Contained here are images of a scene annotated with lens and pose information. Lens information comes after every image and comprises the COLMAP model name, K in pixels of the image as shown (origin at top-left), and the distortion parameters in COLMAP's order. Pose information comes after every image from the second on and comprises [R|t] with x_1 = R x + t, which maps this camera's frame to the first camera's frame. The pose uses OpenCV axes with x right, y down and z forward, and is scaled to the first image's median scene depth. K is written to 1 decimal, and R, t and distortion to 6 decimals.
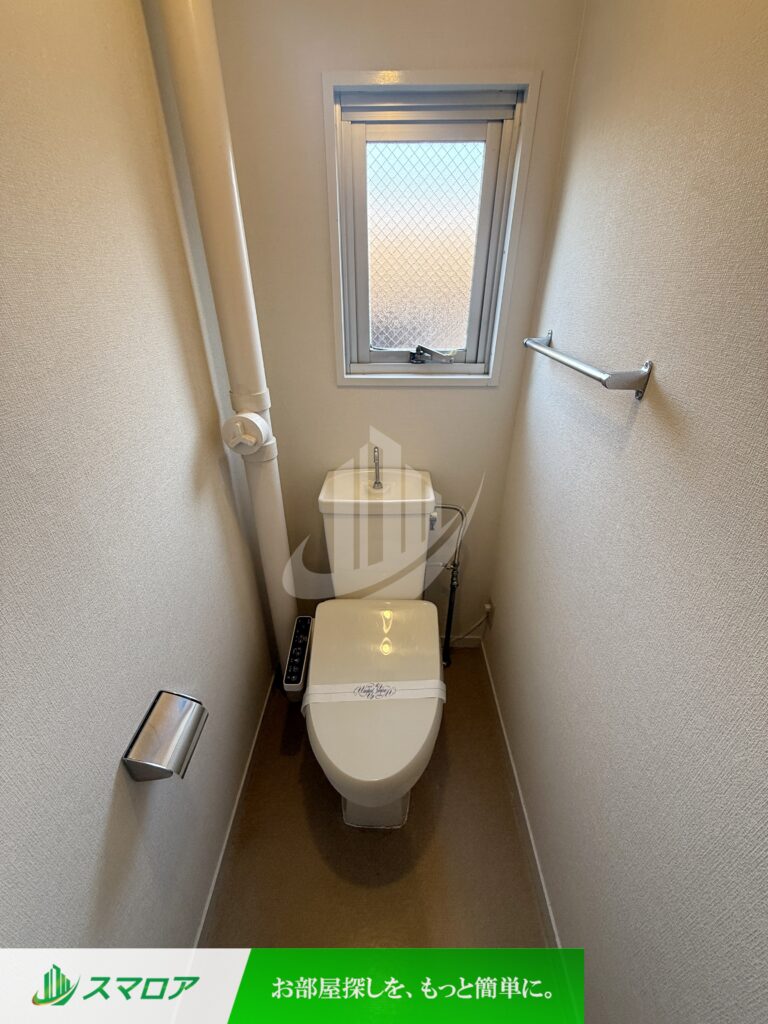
lens RADIAL K [[408.2, 0, 384.2], [0, 408.2, 510.9], [0, 0, 1]] dist [-0.000847, 0.000364]
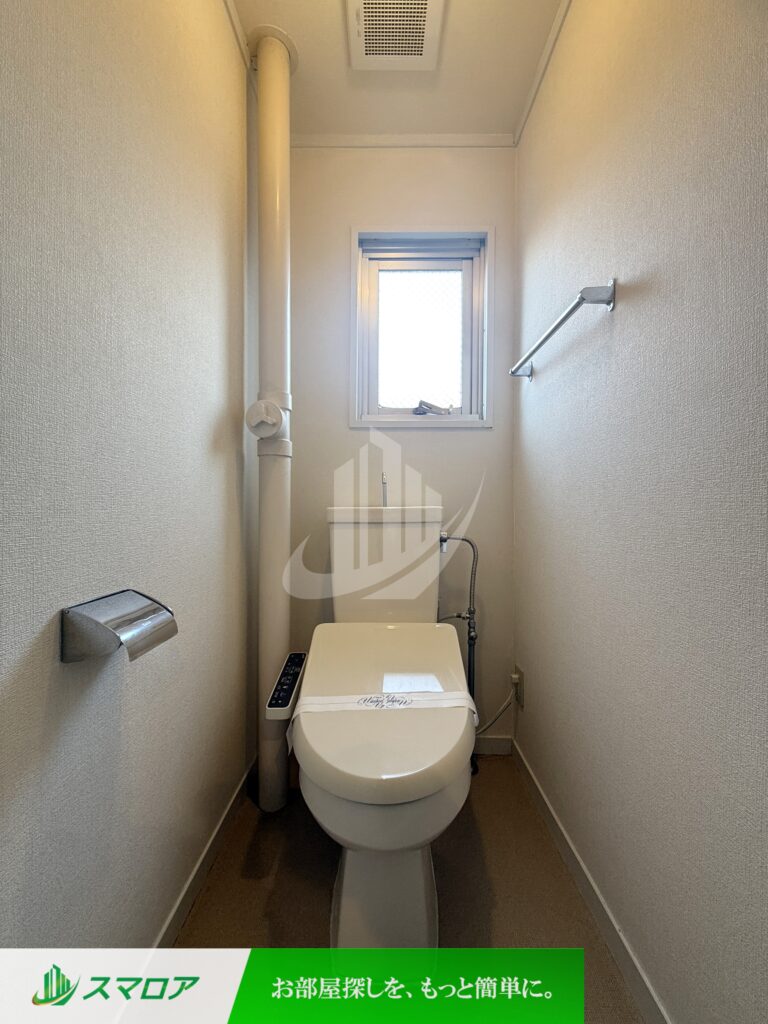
lens RADIAL K [[408.2, 0, 383.6], [0, 408.2, 512.7], [0, 0, 1]] dist [-0.000847, 0.000364]
pose [[0.999979, 0.003016, 0.005685, -0.029632], [0.000132, 0.873640, -0.486573, 0.479689], [-0.006434, 0.486564, 0.873621, 0.145385]]
